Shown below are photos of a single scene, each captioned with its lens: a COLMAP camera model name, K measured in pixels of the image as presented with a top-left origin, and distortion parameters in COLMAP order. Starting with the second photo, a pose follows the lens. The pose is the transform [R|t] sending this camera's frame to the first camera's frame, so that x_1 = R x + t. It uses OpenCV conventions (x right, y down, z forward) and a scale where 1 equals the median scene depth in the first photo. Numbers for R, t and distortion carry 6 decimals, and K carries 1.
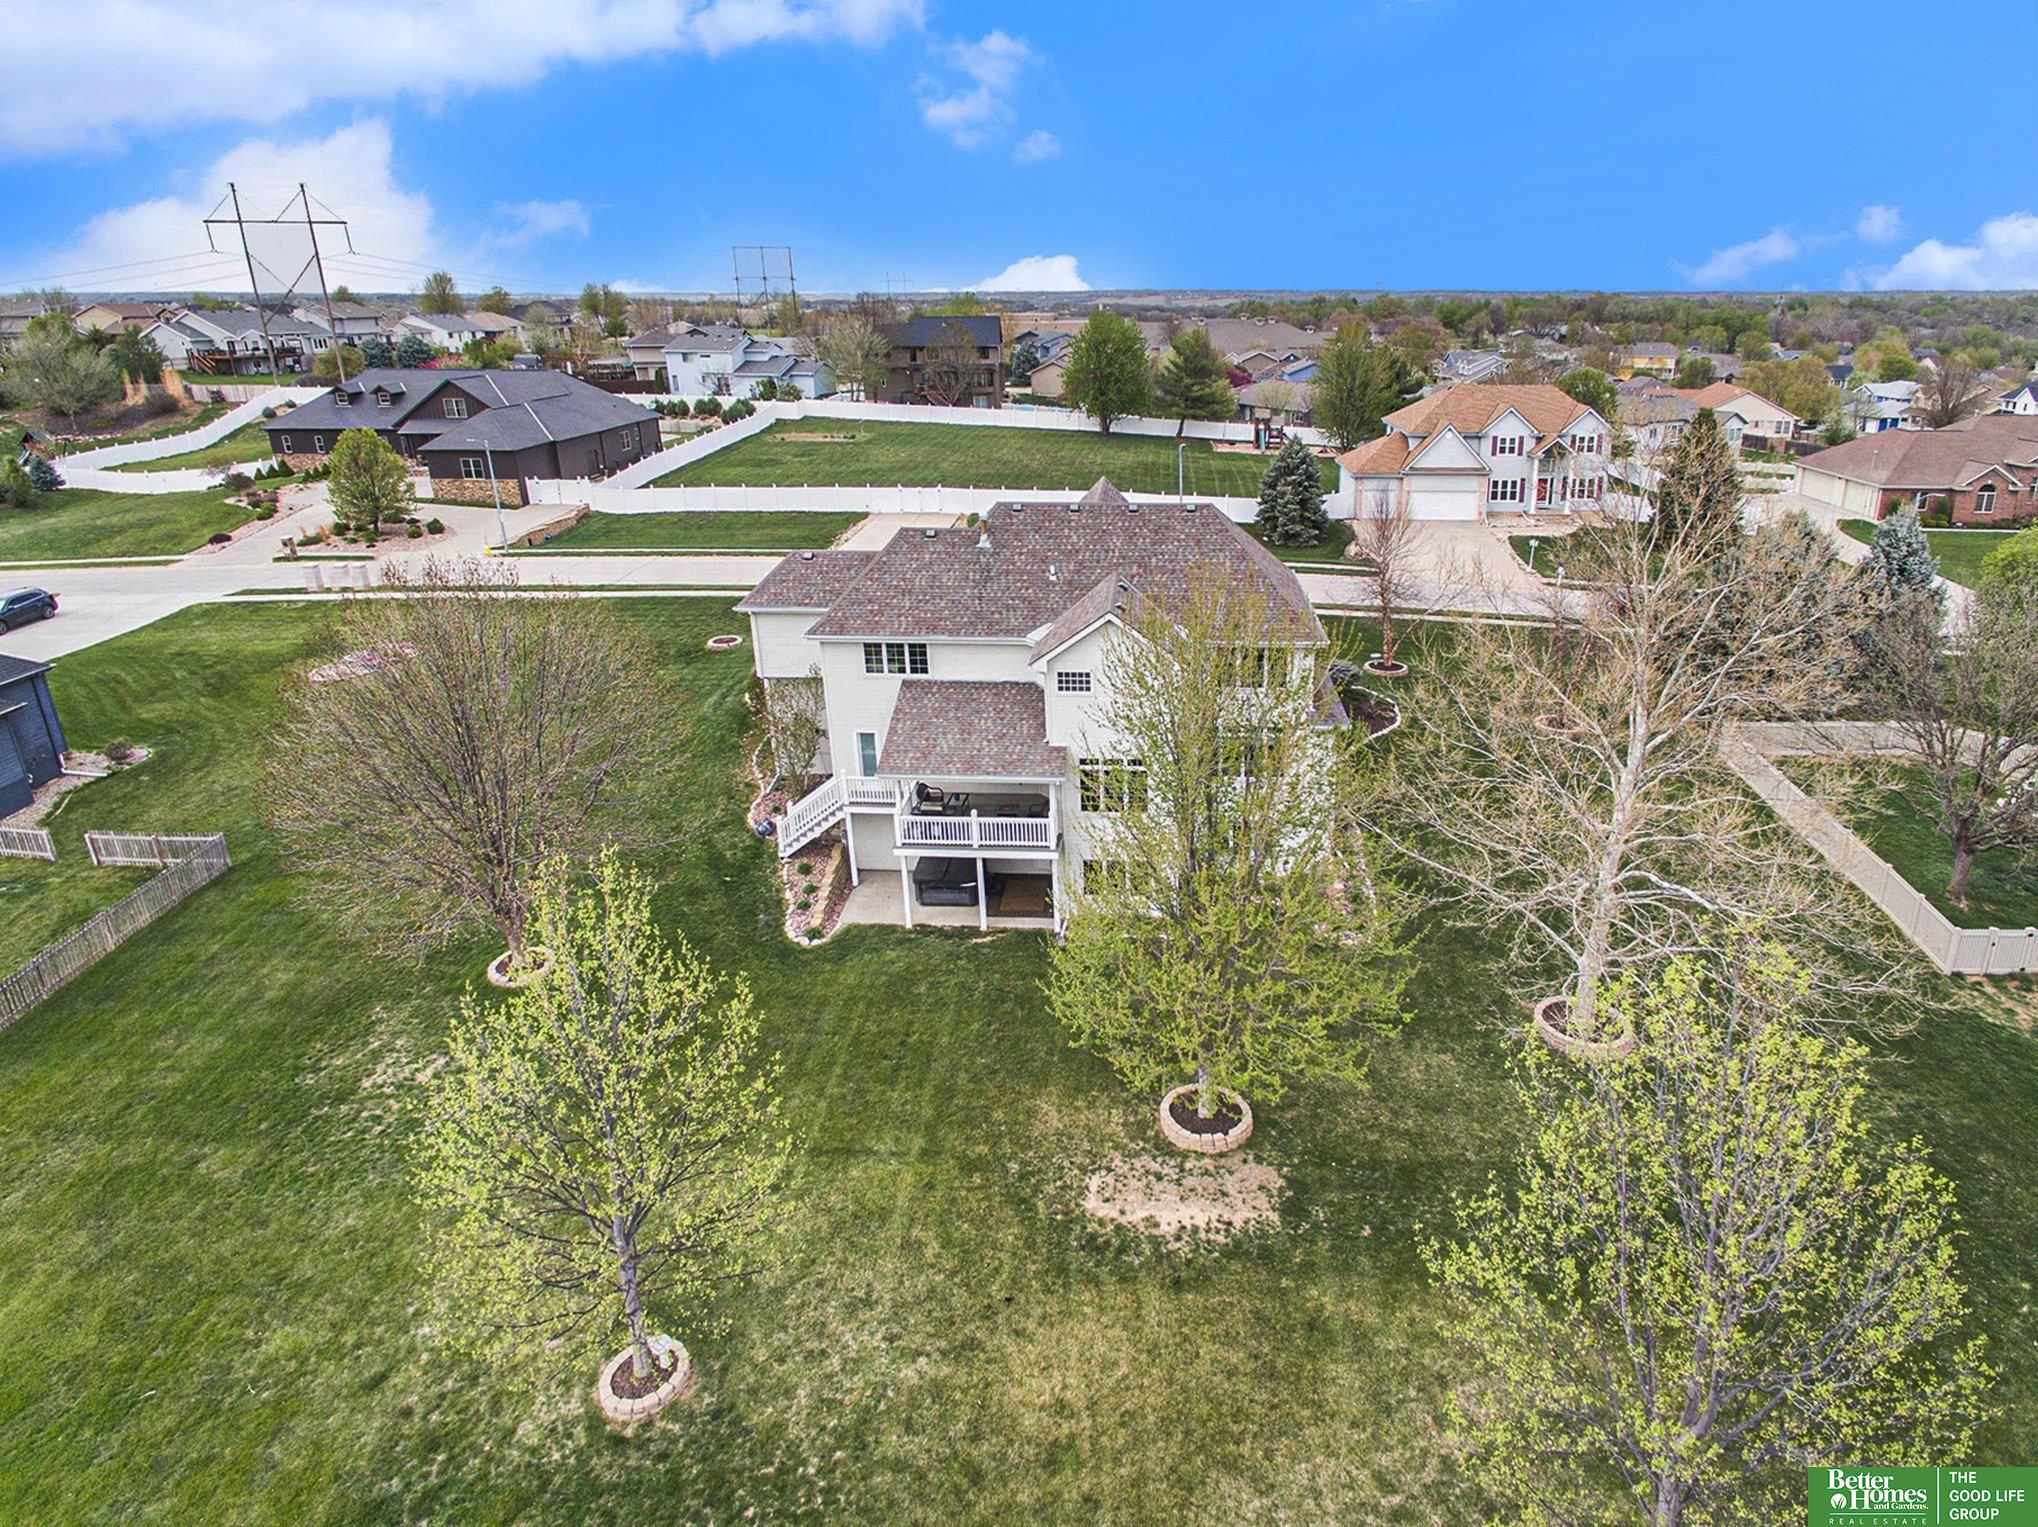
lens RADIAL K [[1131.5, 0, 1194.9], [0, 1131.5, 824.7], [0, 0, 1]] dist [-0.002785, -0.000520]
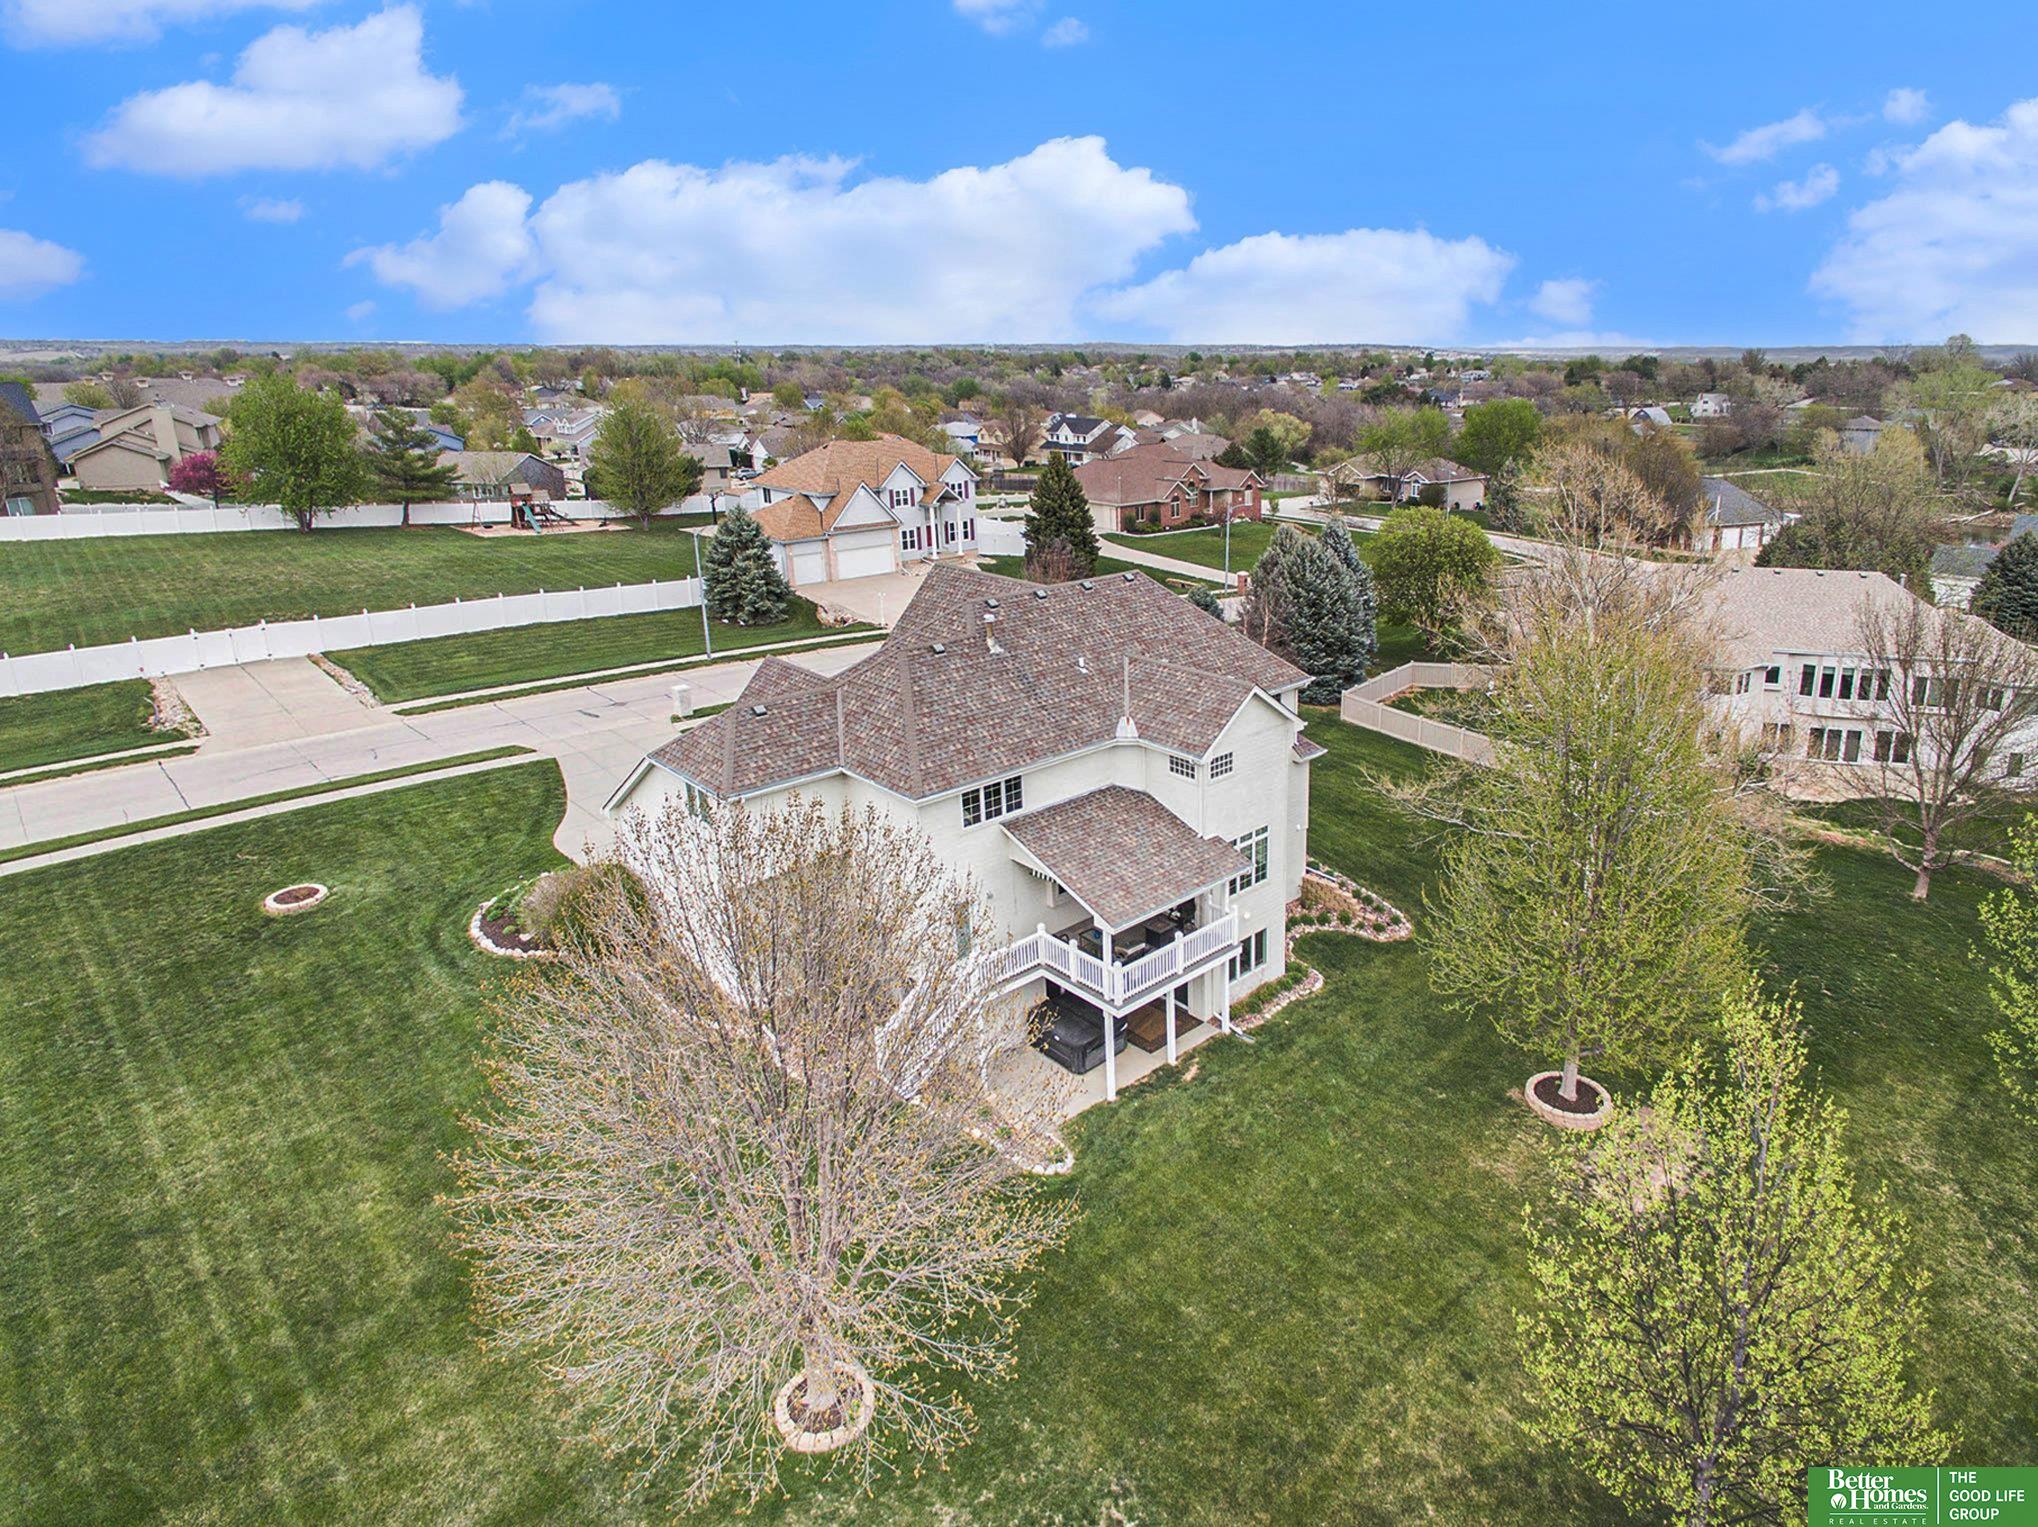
lens RADIAL K [[1114.3, 0, 1176.3], [0, 1114.3, 755.9], [0, 0, 1]] dist [0.004201, 0.002405]
pose [[0.708657, -0.242473, 0.662579, -0.280632], [0.299492, 0.953668, 0.028678, -0.064440], [-0.638834, 0.178114, 0.748442, 0.118938]]
